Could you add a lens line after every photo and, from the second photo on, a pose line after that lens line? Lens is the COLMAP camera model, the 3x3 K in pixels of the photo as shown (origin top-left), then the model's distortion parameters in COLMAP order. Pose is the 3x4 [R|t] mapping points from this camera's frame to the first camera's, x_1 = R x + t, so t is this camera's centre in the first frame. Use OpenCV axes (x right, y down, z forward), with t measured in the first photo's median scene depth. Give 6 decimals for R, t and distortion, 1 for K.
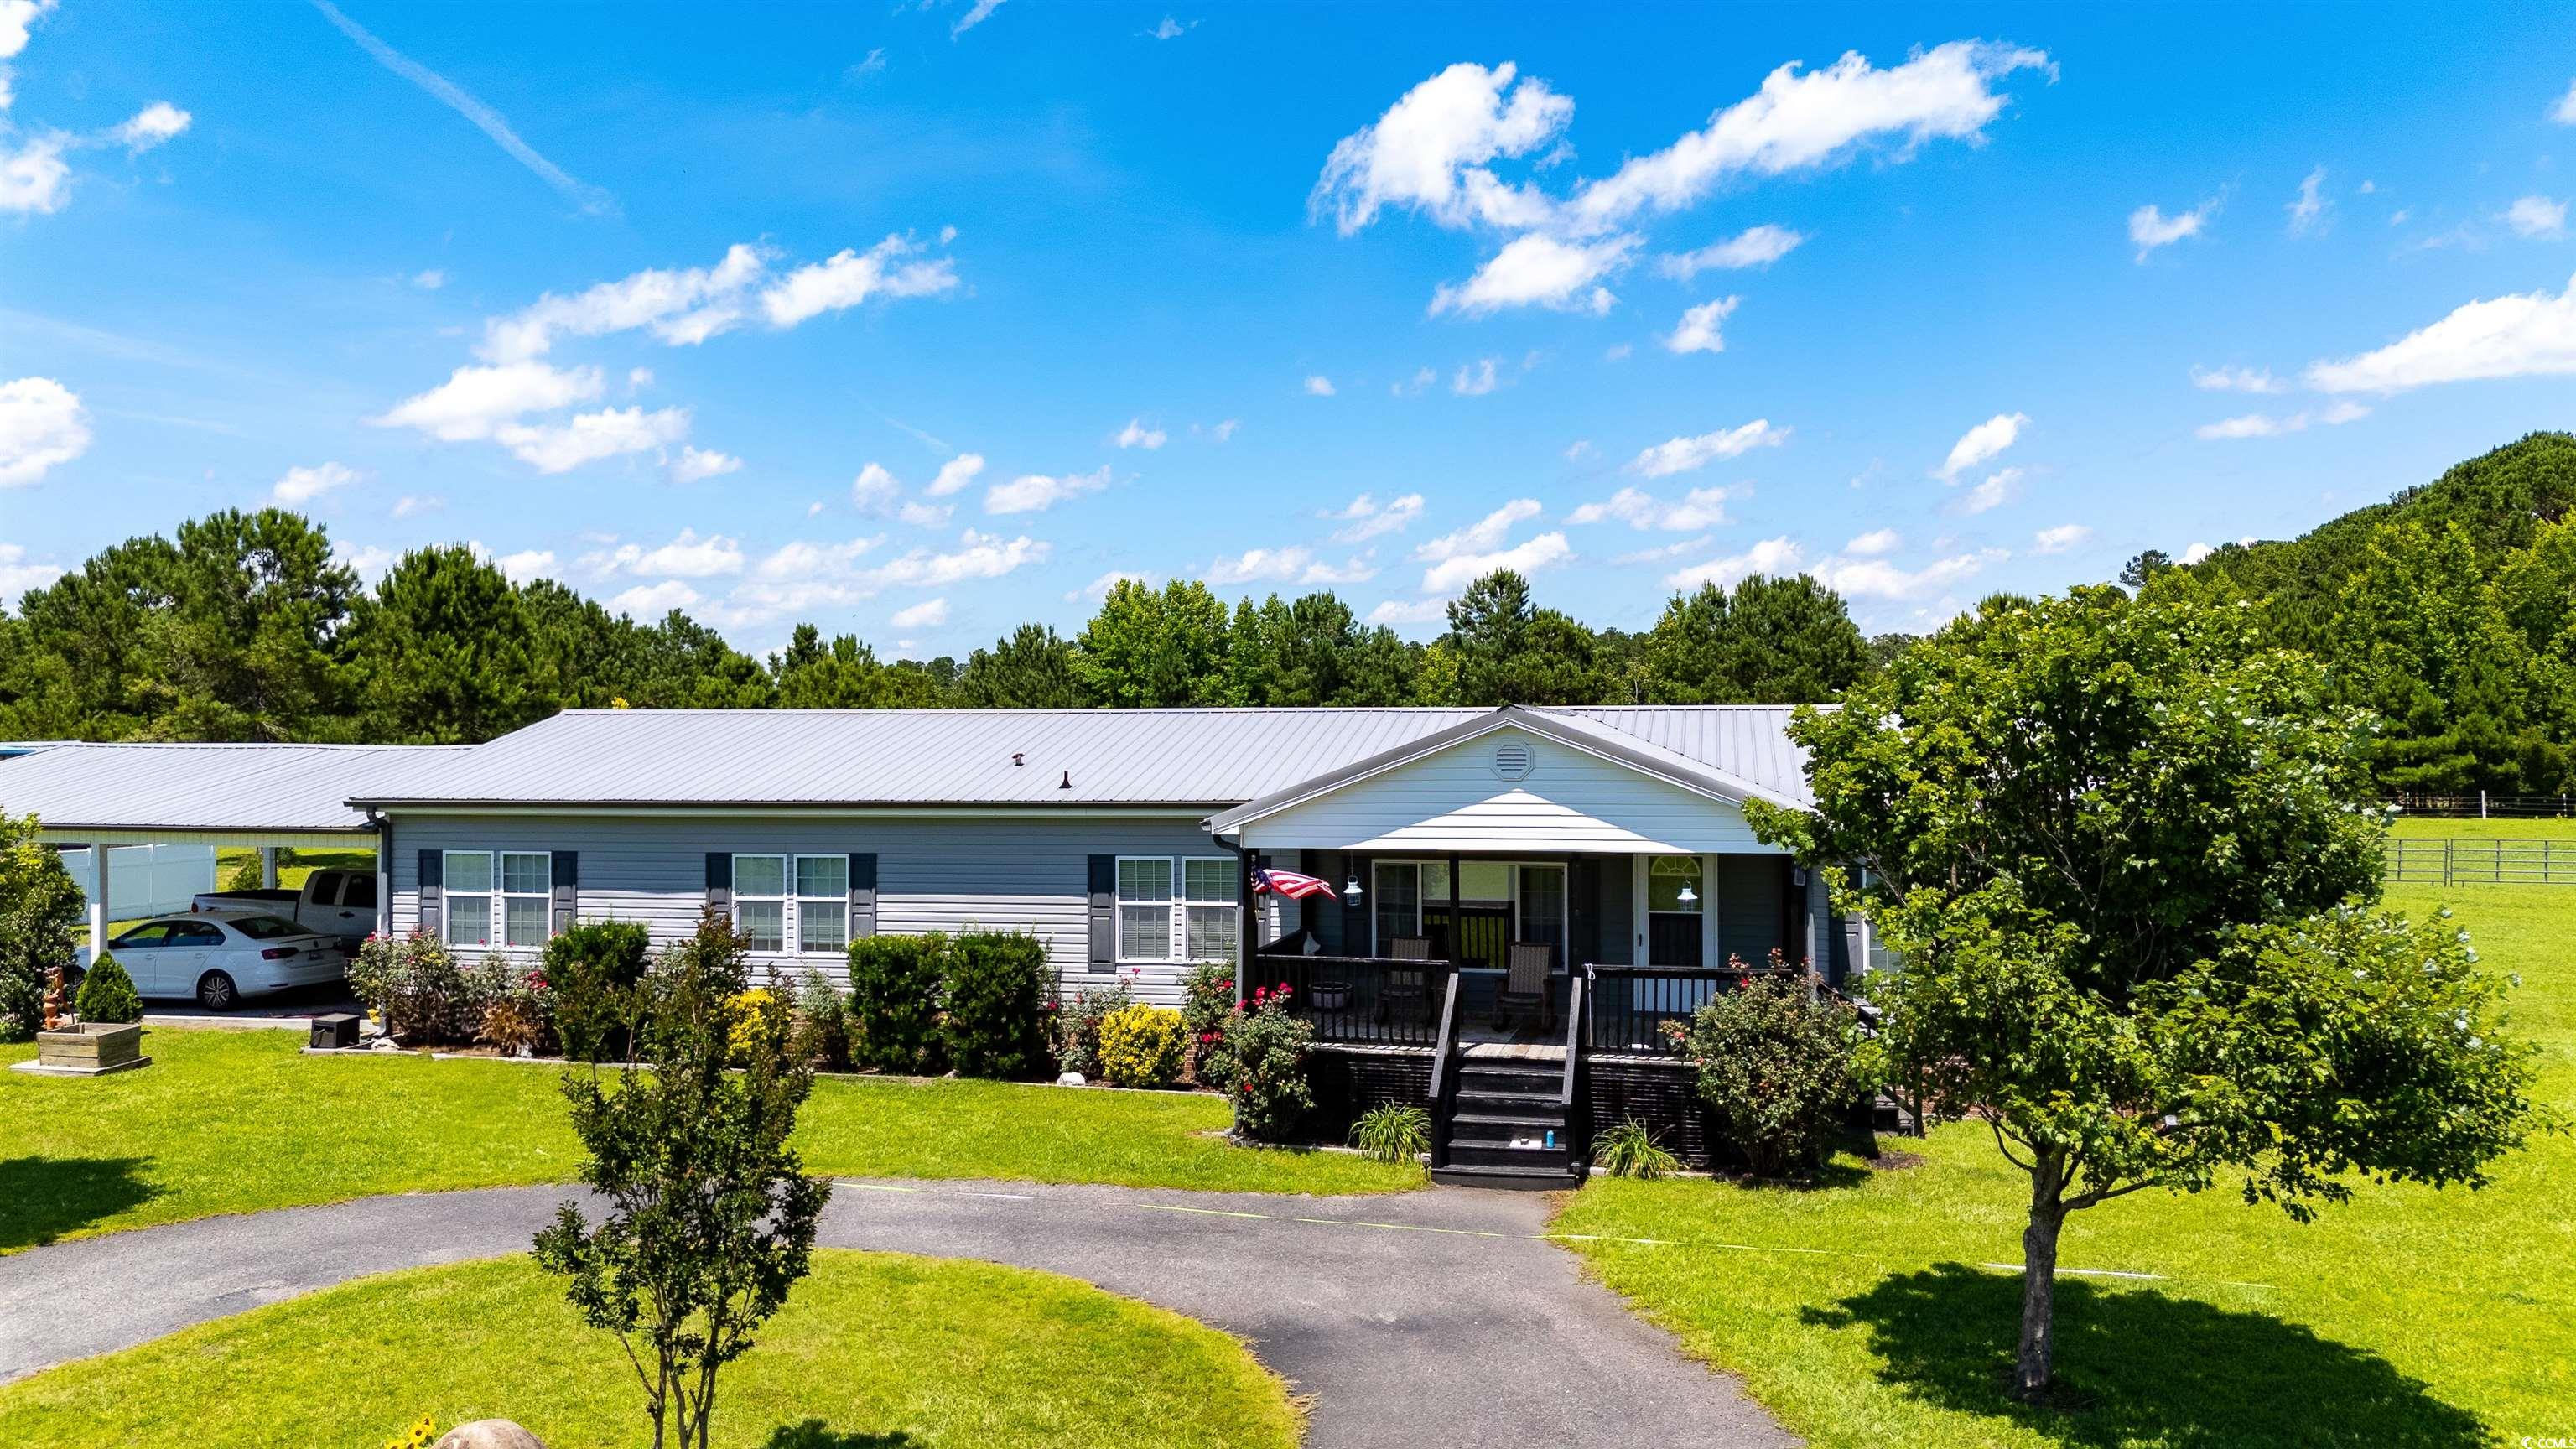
lens RADIAL K [[2195.4, 0, 1331.2], [0, 2195.4, 775.2], [0, 0, 1]] dist [0.104721, -0.162562]
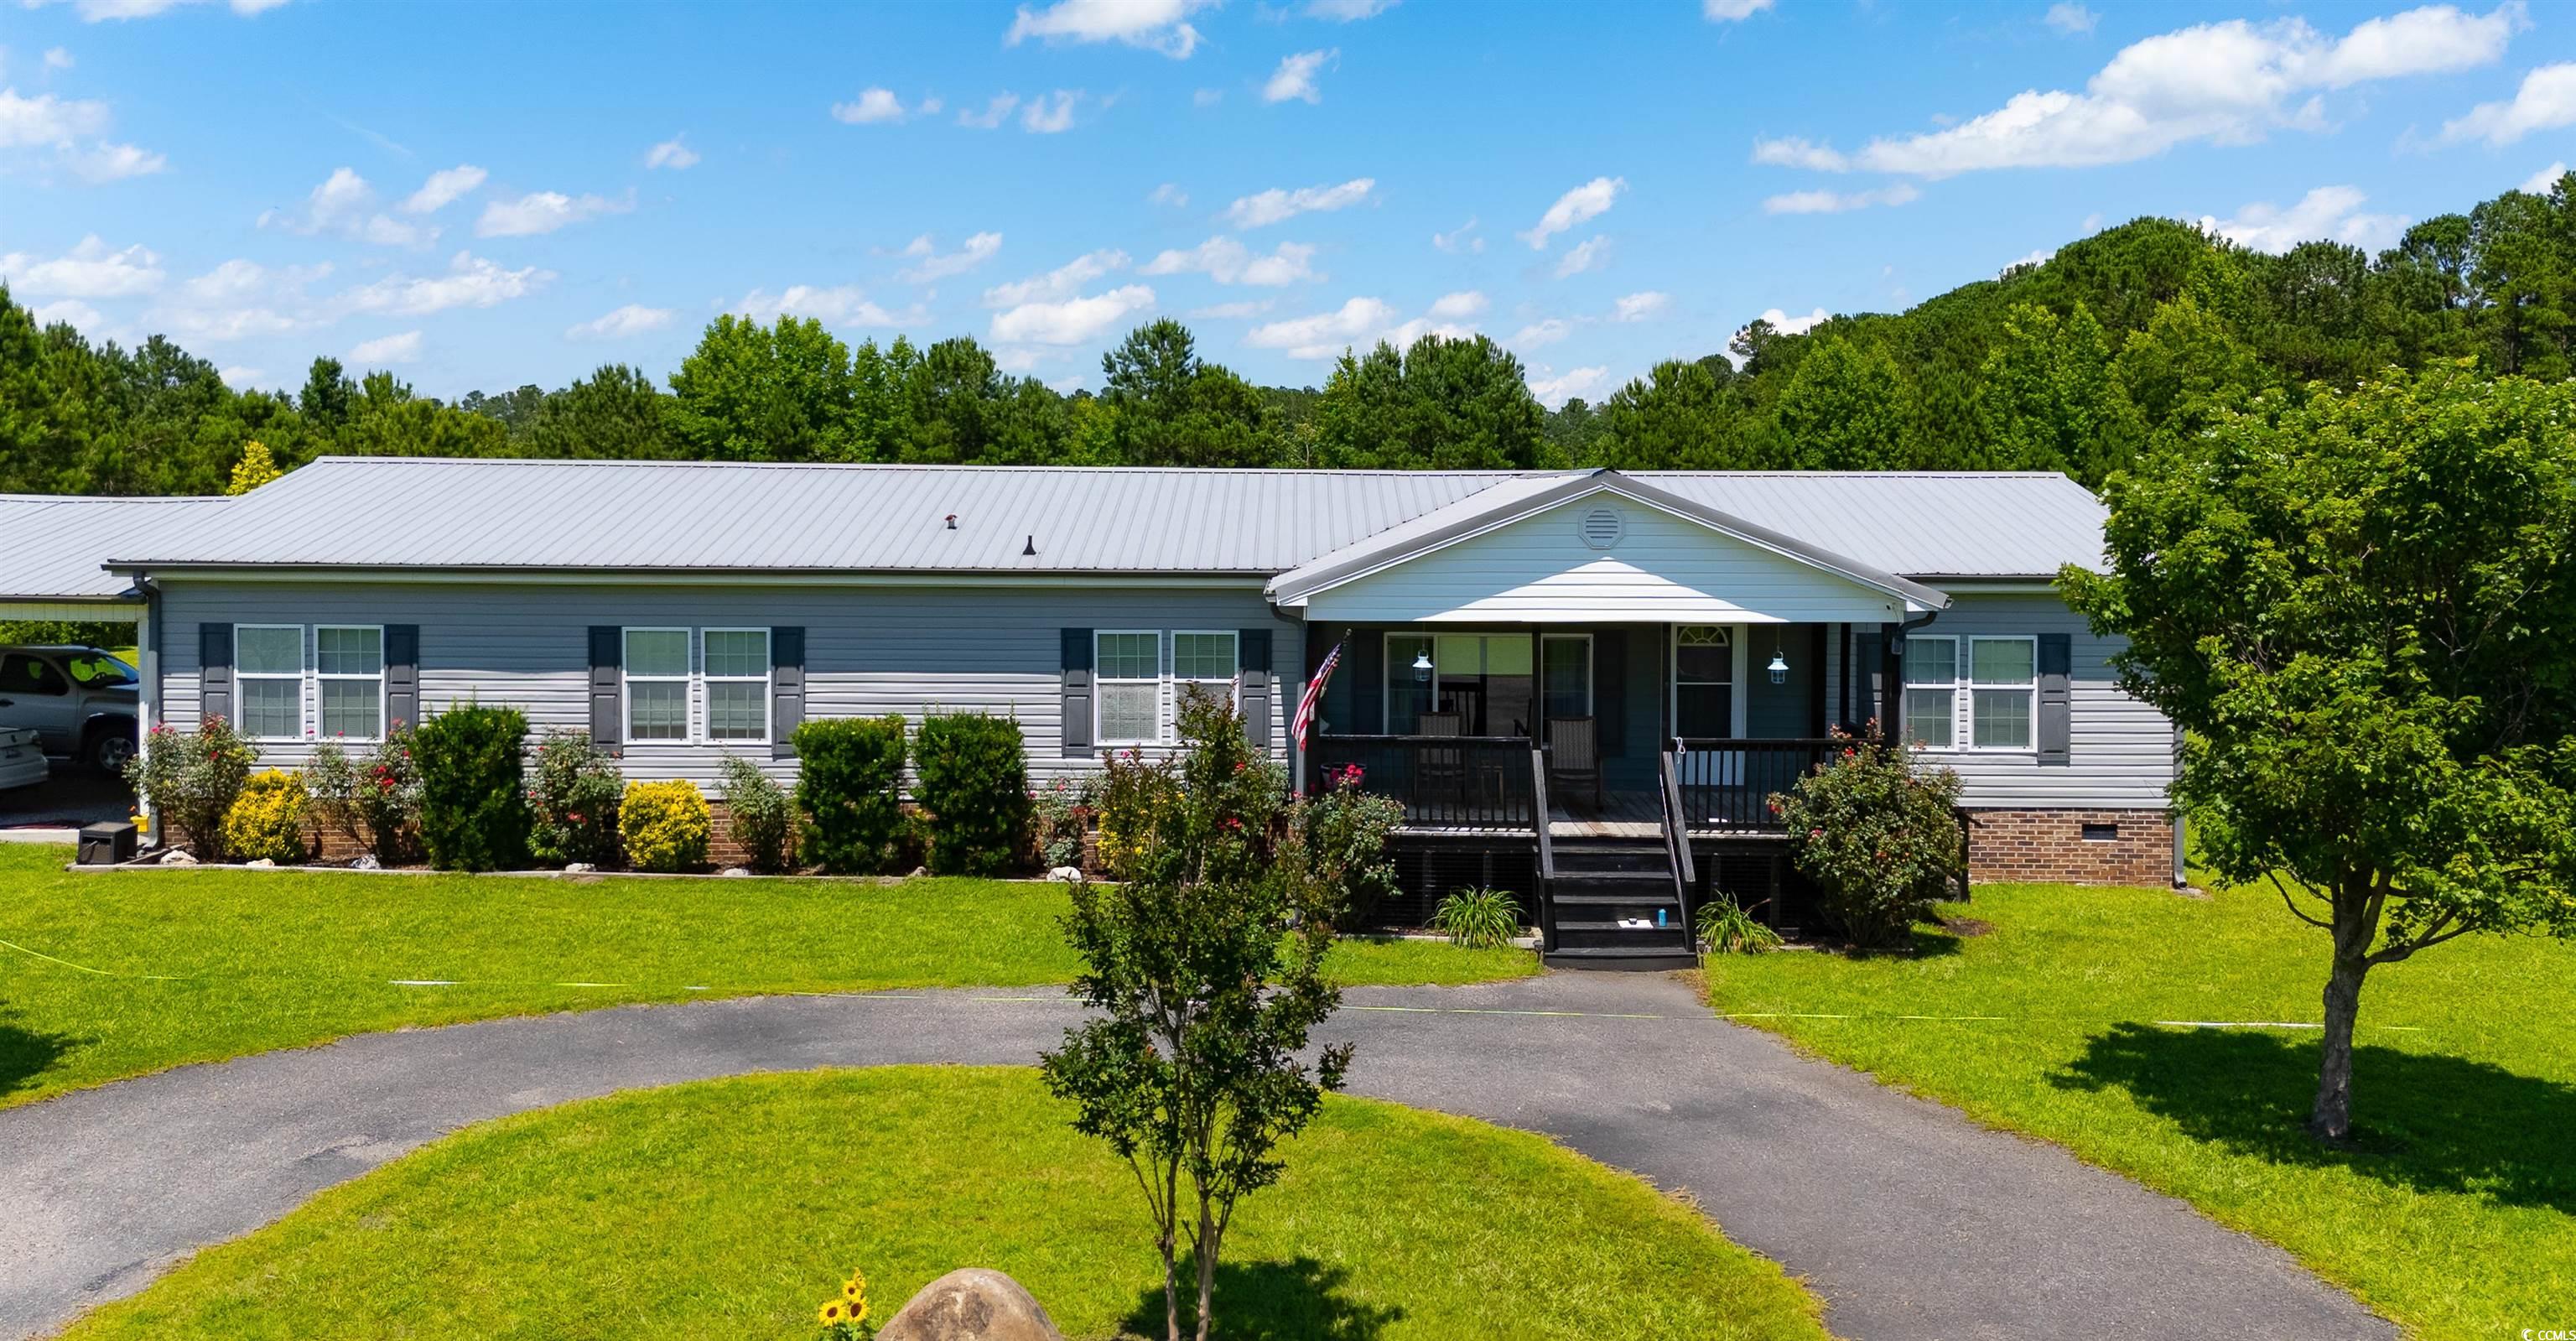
lens RADIAL K [[2325.3, 0, 1404.8], [0, 2325.3, 671.3], [0, 0, 1]] dist [0.138033, -0.272578]
pose [[0.967120, -0.009283, 0.254152, -0.209098], [-0.004728, 0.998504, 0.054465, 0.001350], [-0.254277, -0.053876, 0.965630, 0.035287]]
